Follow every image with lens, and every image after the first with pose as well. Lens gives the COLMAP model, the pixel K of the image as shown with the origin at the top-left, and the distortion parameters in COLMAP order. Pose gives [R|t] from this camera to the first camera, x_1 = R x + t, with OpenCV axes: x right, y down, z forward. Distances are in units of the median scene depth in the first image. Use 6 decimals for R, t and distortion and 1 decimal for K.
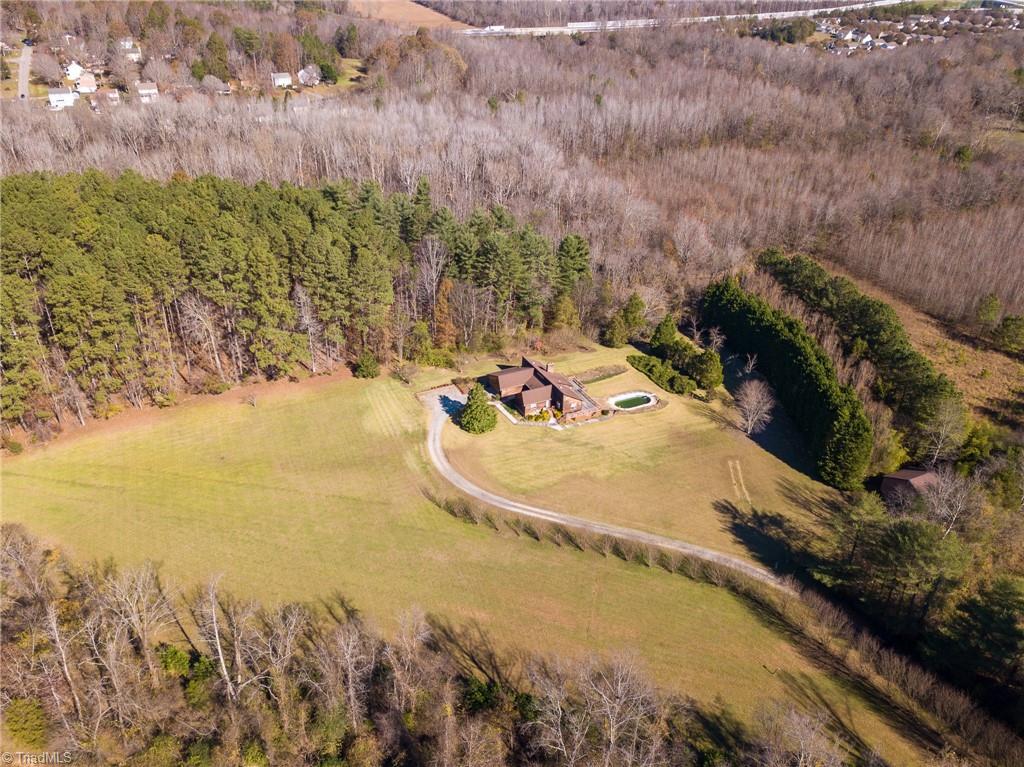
lens RADIAL K [[786.4, 0, 512.0], [0, 786.4, 383.5], [0, 0, 1]] dist [0.019019, -0.003709]
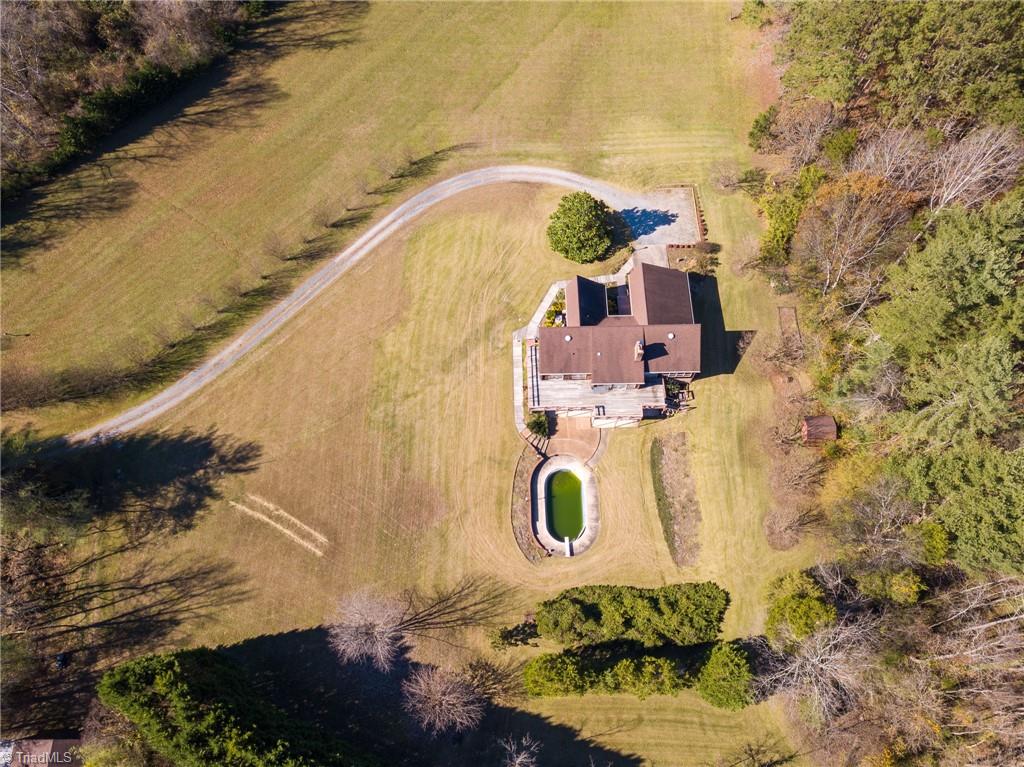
lens RADIAL K [[778.9, 0, 497.3], [0, 778.9, 369.7], [0, 0, 1]] dist [0.033159, -0.004345]
pose [[-0.434140, 0.814069, -0.385765, 0.365767], [-0.454070, 0.172099, 0.874187, -0.522238], [0.778038, 0.554684, 0.294929, 0.917851]]
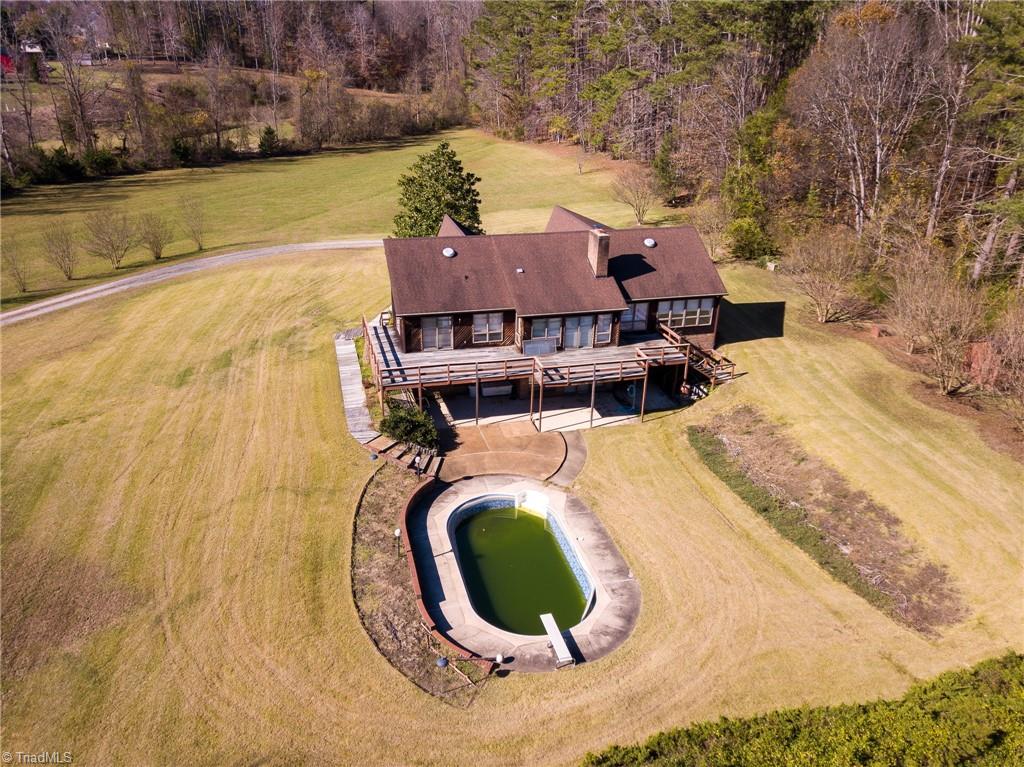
lens RADIAL K [[786.4, 0, 512.0], [0, 786.4, 383.5], [0, 0, 1]] dist [0.019019, -0.003709]
pose [[-0.203243, 0.351459, -0.913876, 0.364448], [-0.512262, 0.757258, 0.405153, -0.093544], [0.834434, 0.550488, 0.026132, 1.176832]]
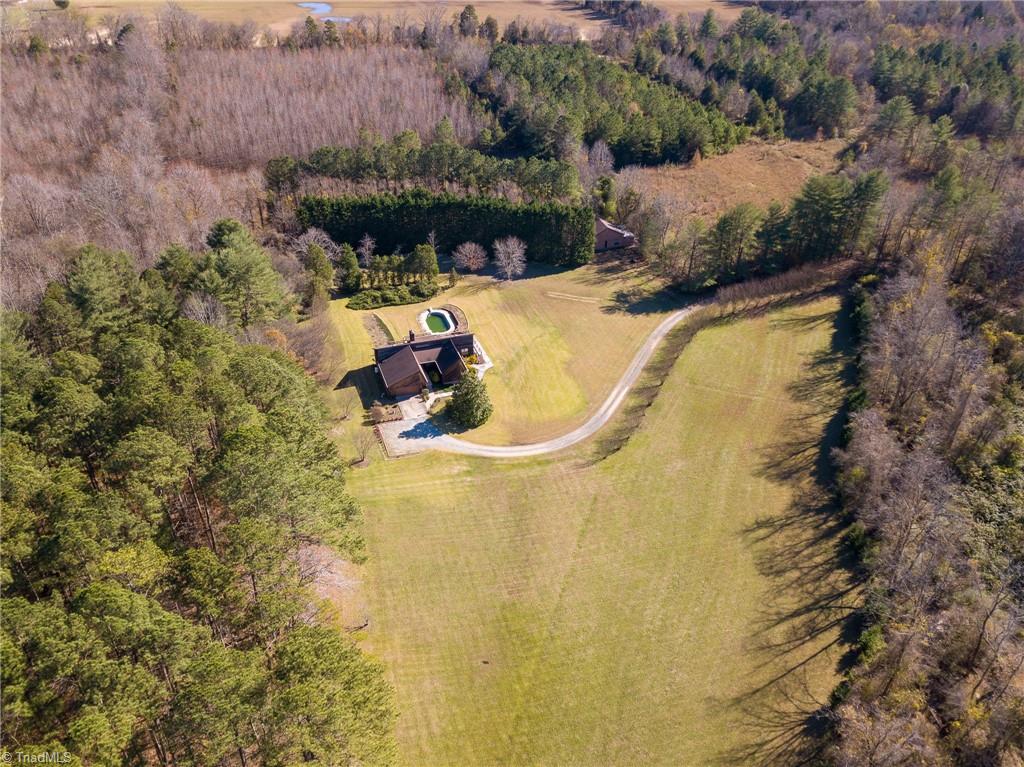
lens RADIAL K [[786.4, 0, 512.0], [0, 786.4, 383.5], [0, 0, 1]] dist [0.019019, -0.003709]
pose [[0.127532, -0.580856, 0.803954, -0.807736], [0.470545, 0.748980, 0.466494, -0.403314], [-0.873111, 0.318803, 0.368838, 0.702585]]
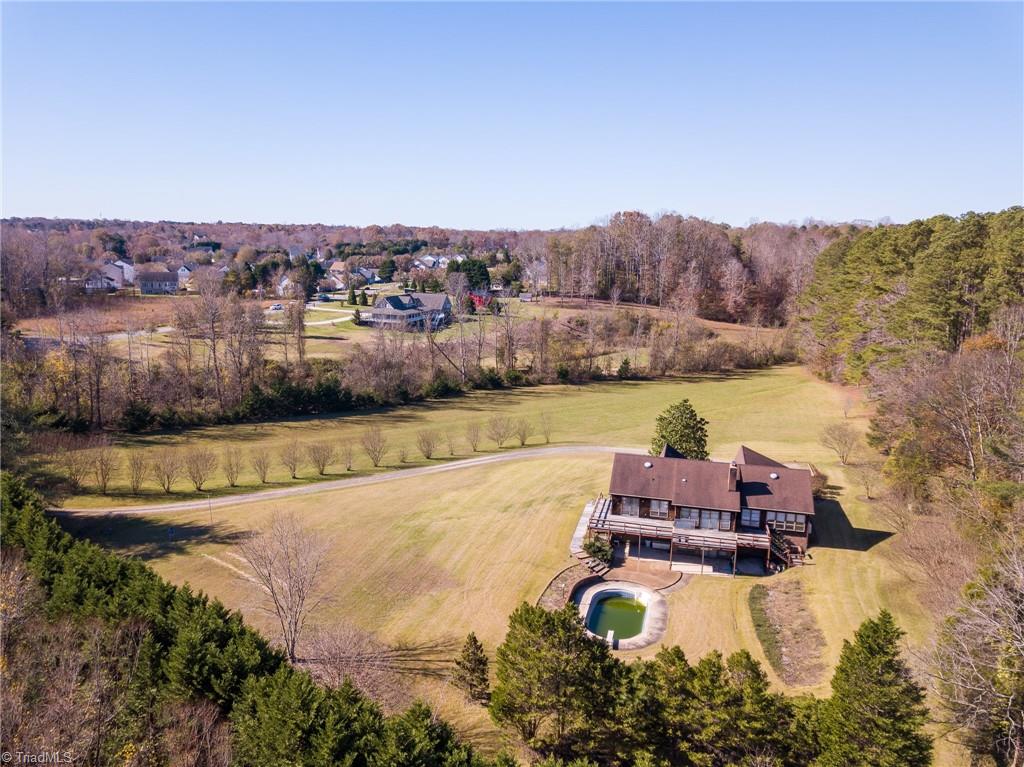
lens RADIAL K [[786.4, 0, 512.0], [0, 786.4, 383.5], [0, 0, 1]] dist [0.019019, -0.003709]
pose [[-0.648754, 0.079275, -0.756858, 0.550375], [-0.423262, 0.788943, 0.445442, -0.247127], [0.632430, 0.609332, -0.478276, 1.305397]]
